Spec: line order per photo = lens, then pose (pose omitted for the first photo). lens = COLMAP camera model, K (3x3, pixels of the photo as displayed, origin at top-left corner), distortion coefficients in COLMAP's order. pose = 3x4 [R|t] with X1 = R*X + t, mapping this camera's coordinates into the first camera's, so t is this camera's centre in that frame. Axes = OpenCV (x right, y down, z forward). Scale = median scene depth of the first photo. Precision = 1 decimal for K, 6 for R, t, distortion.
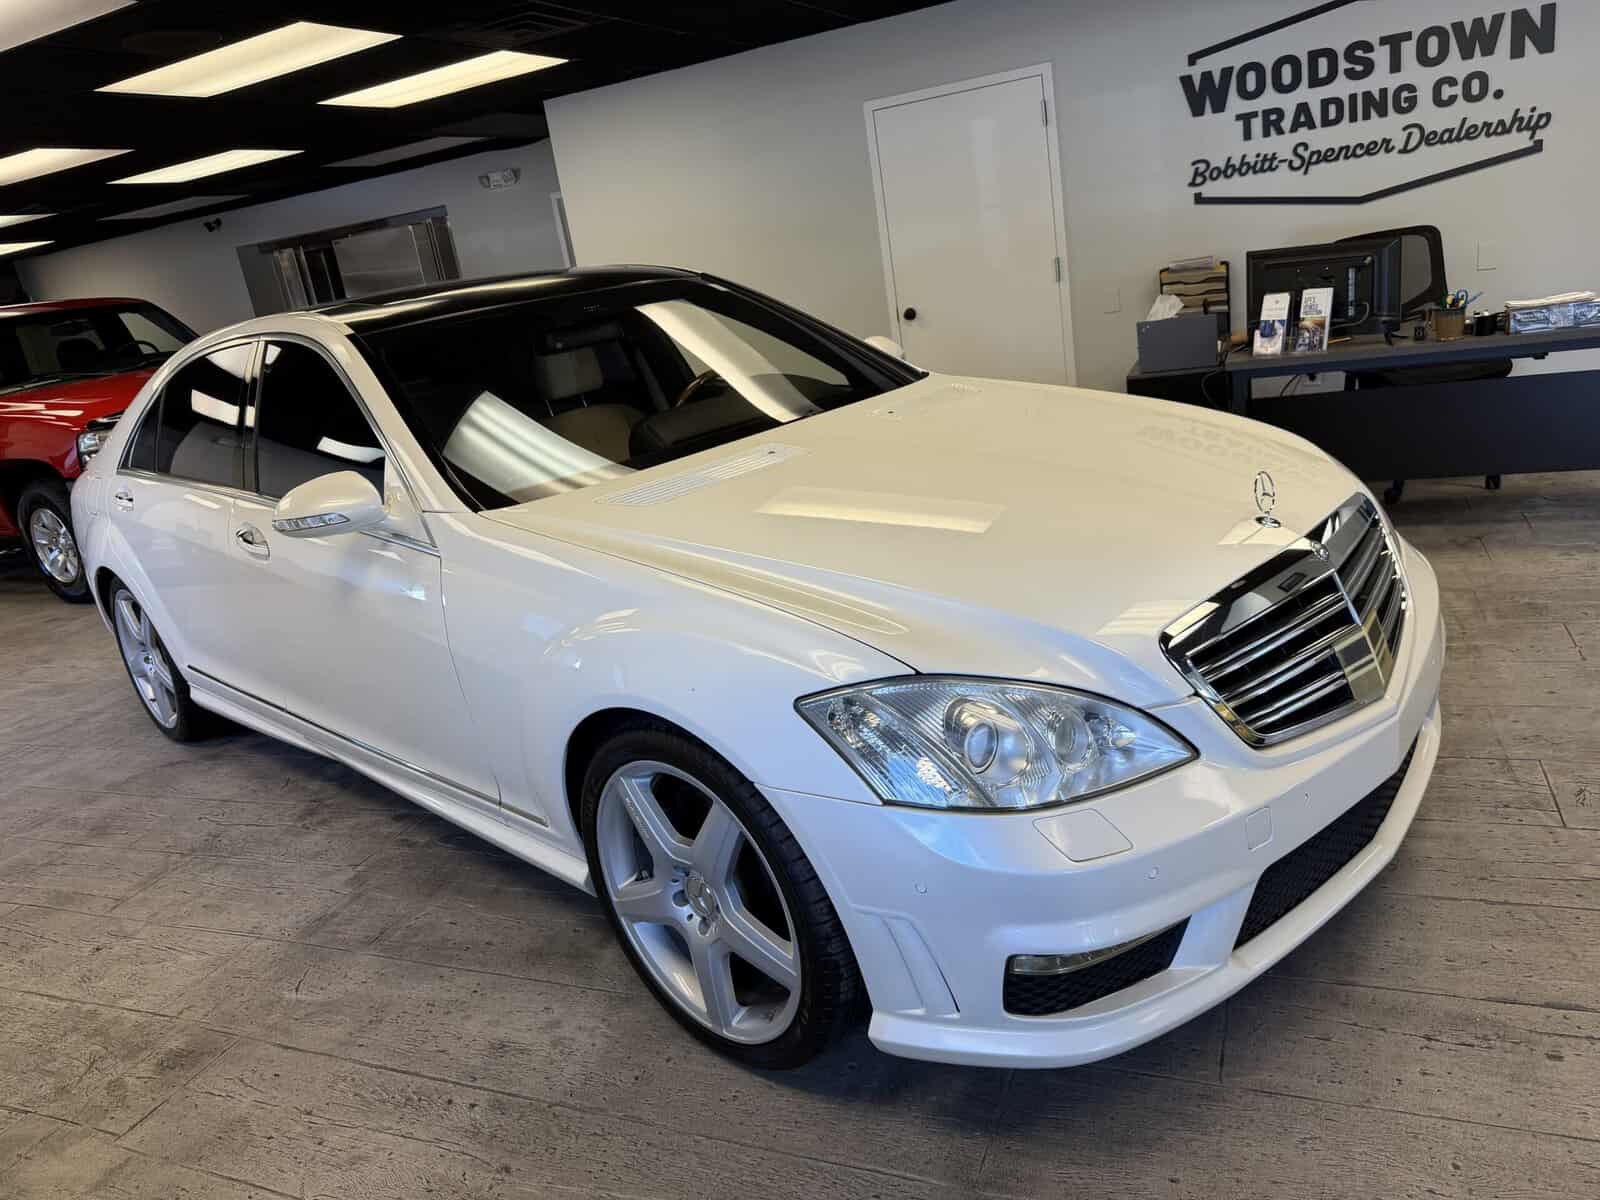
lens RADIAL K [[1140.3, 0, 802.4], [0, 1140.3, 598.5], [0, 0, 1]] dist [0.000162, -0.007562]
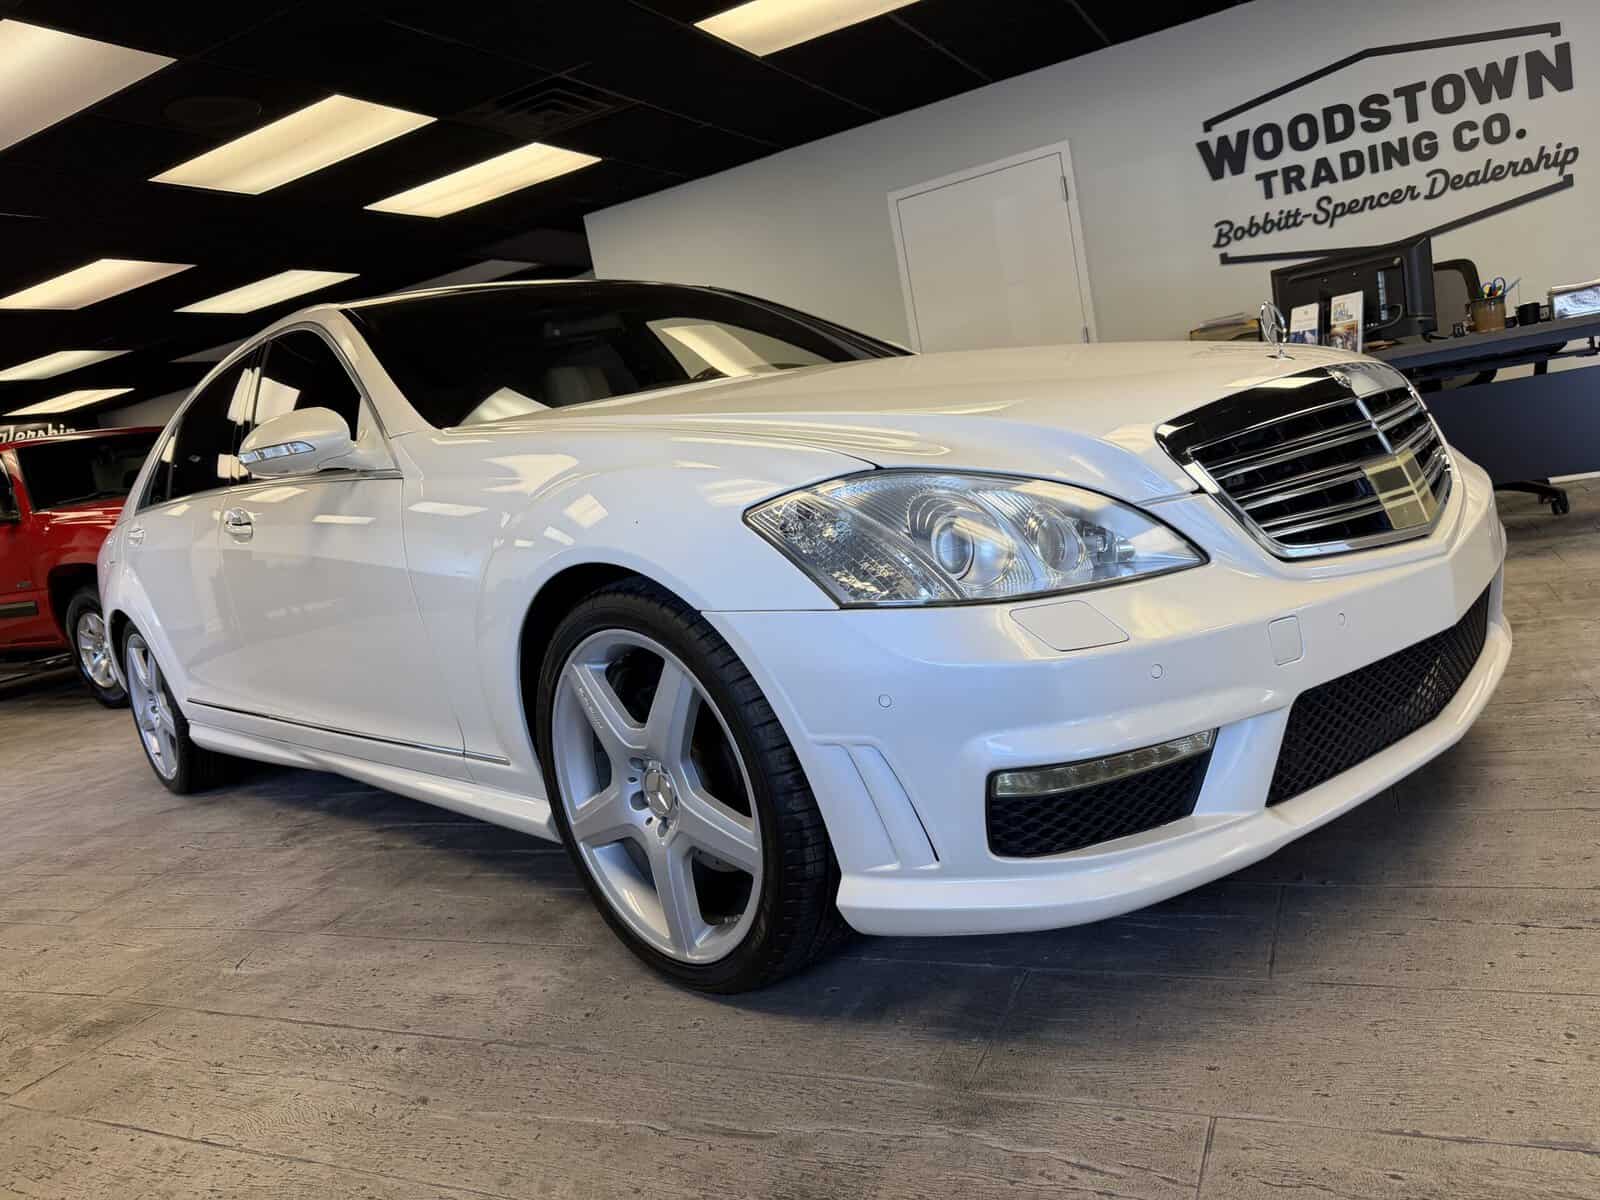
lens RADIAL K [[1140.3, 0, 804.0], [0, 1140.3, 600.9], [0, 0, 1]] dist [0.000162, -0.007562]
pose [[0.998259, -0.024201, -0.053797, 0.053660], [0.015636, 0.987903, -0.154283, 0.183774], [0.056881, 0.153174, 0.986561, 0.082782]]
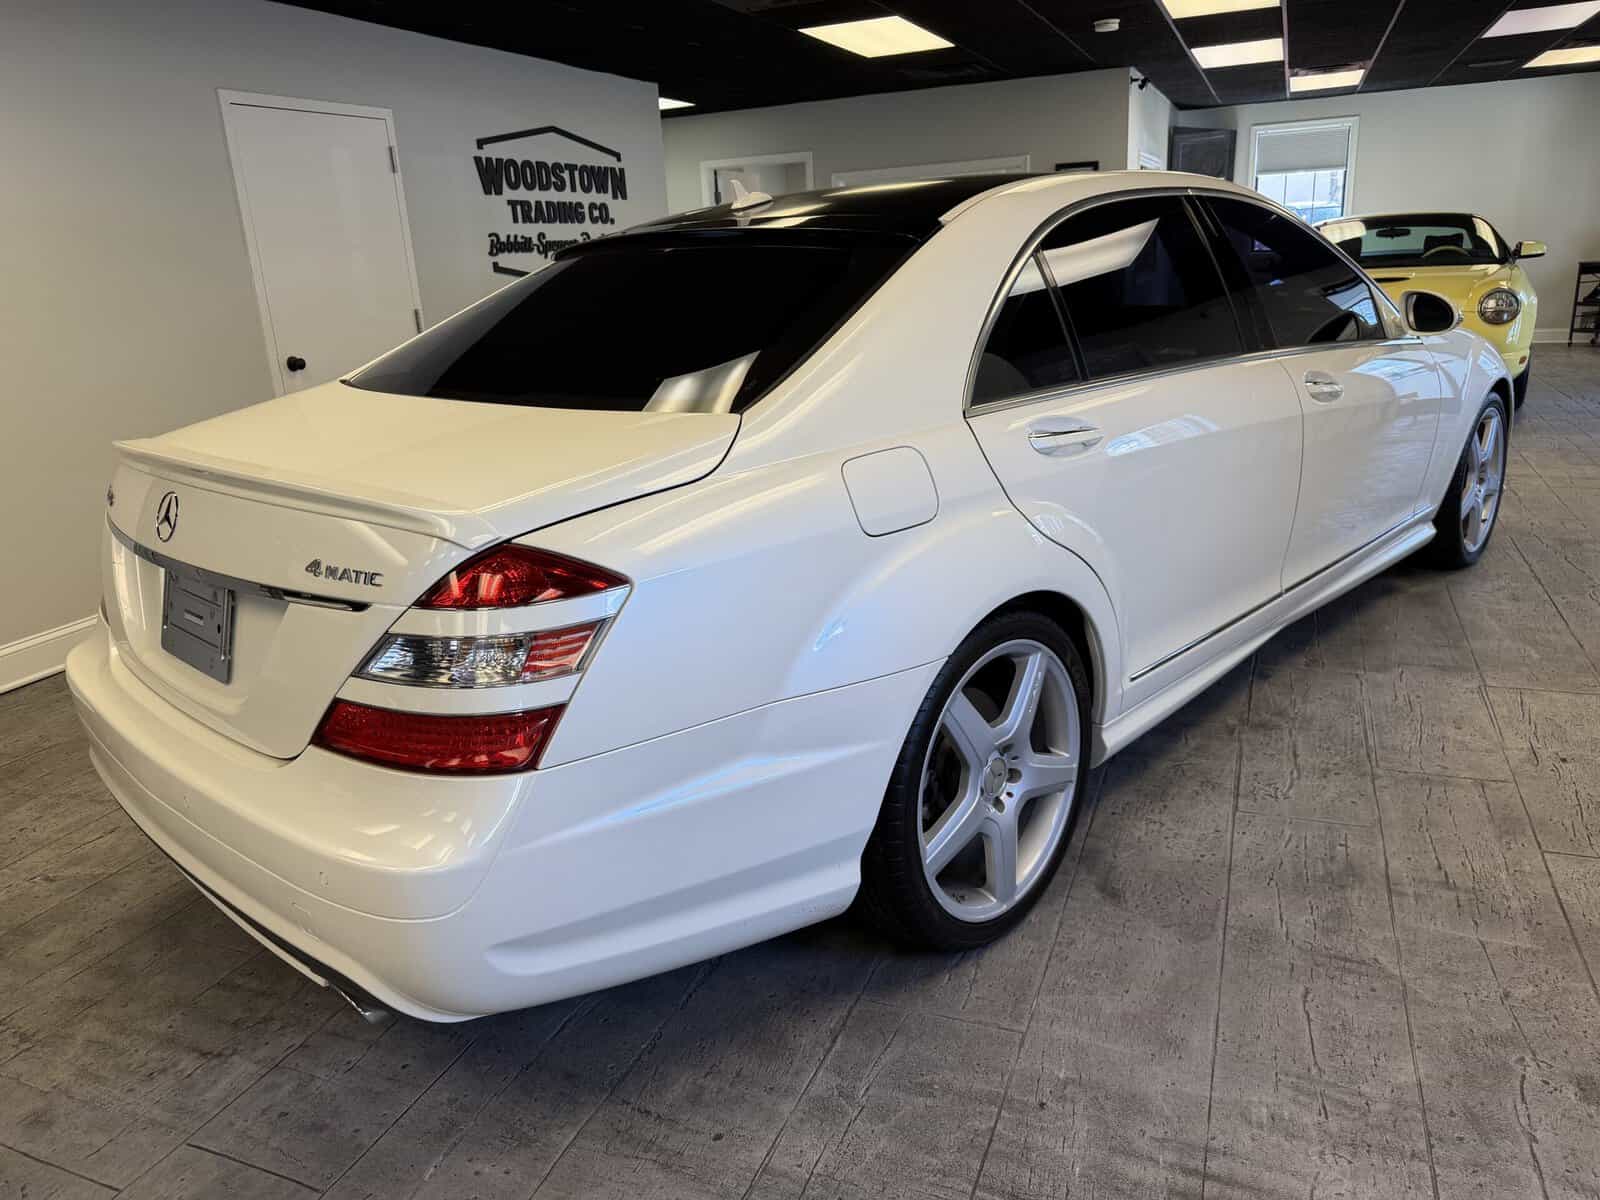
lens RADIAL K [[1140.3, 0, 804.6], [0, 1140.3, 591.3], [0, 0, 1]] dist [0.000162, -0.007562]
pose [[0.001709, -0.133604, 0.991033, -1.591888], [0.353154, 0.927258, 0.124397, -0.175940], [-0.935564, 0.349775, 0.048768, 1.538621]]
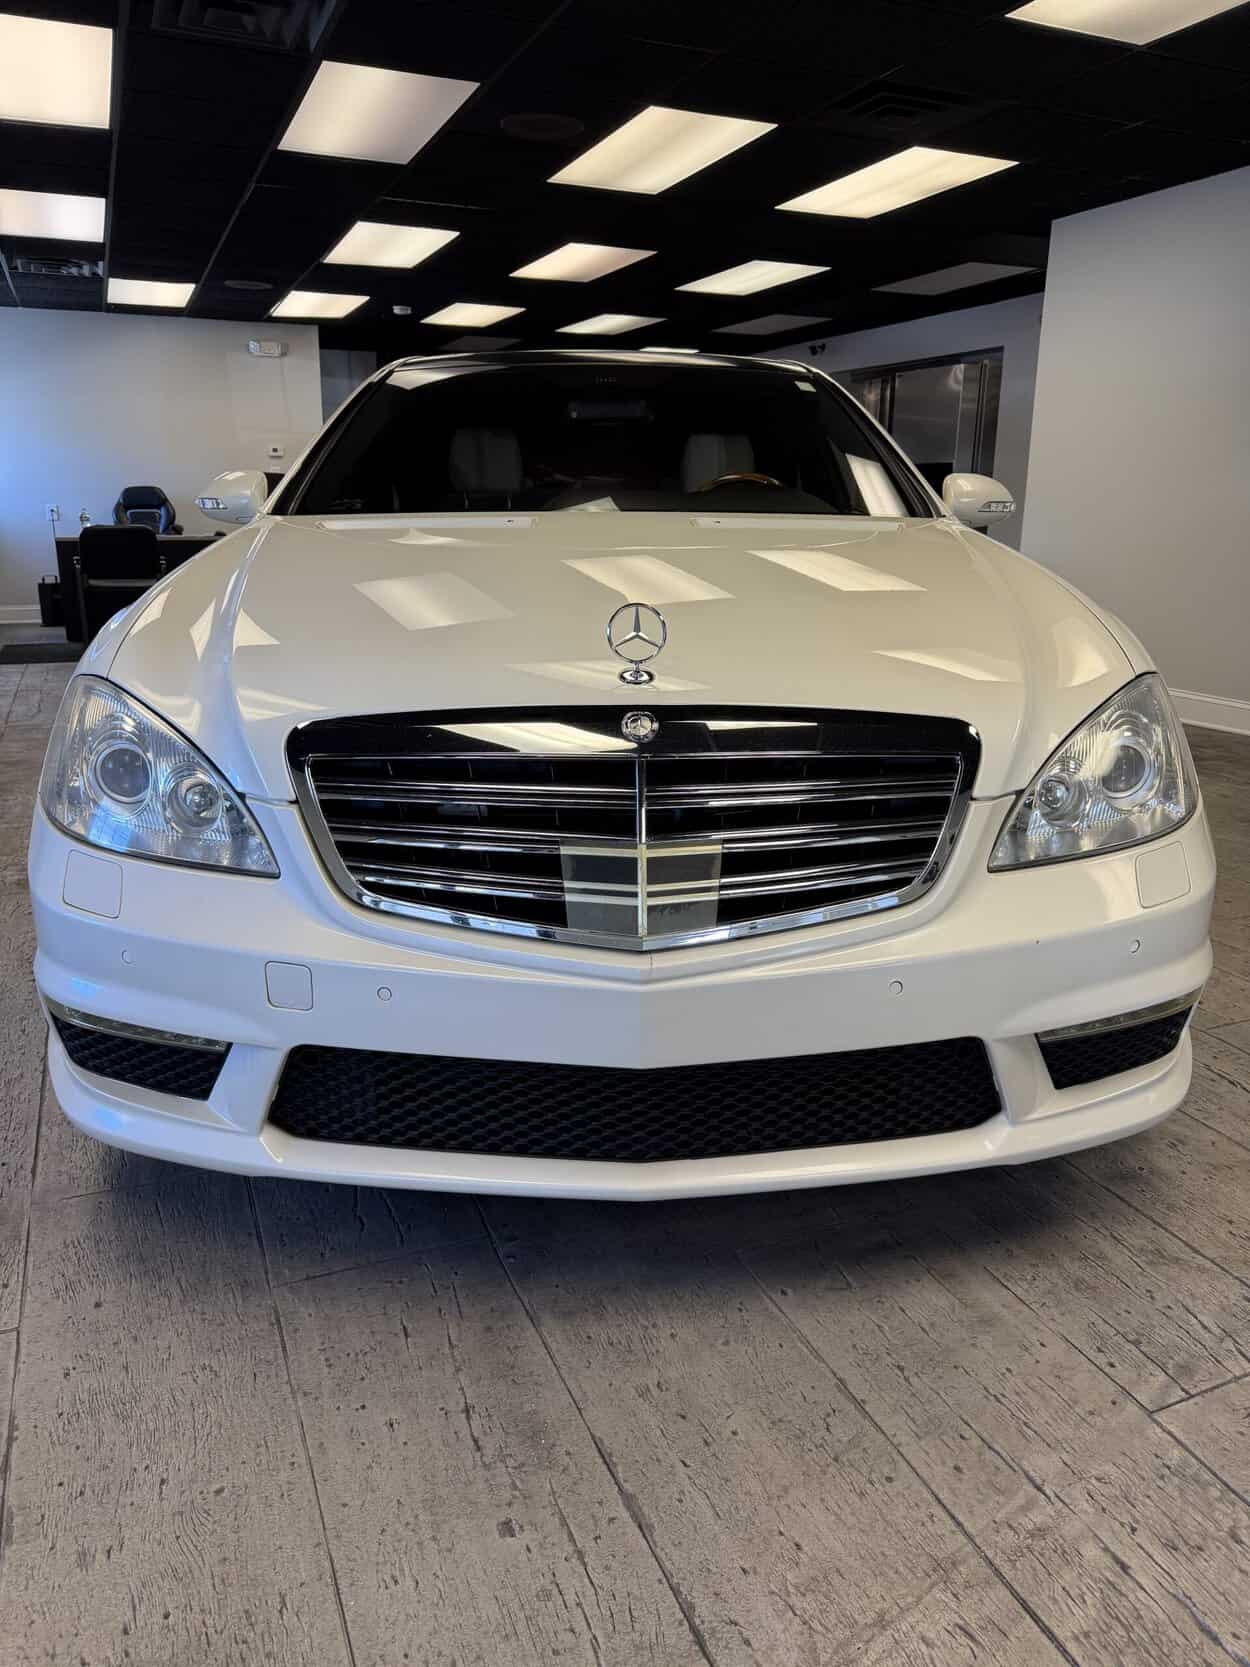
lens RADIAL K [[1188.0, 0, 627.0], [0, 1188.0, 834.3], [0, 0, 1]] dist [0.000162, -0.007562]
pose [[0.709970, 0.339541, -0.616972, 0.638528], [-0.319217, 0.936081, 0.147824, -0.057297], [0.627729, 0.091997, 0.772977, 0.310547]]
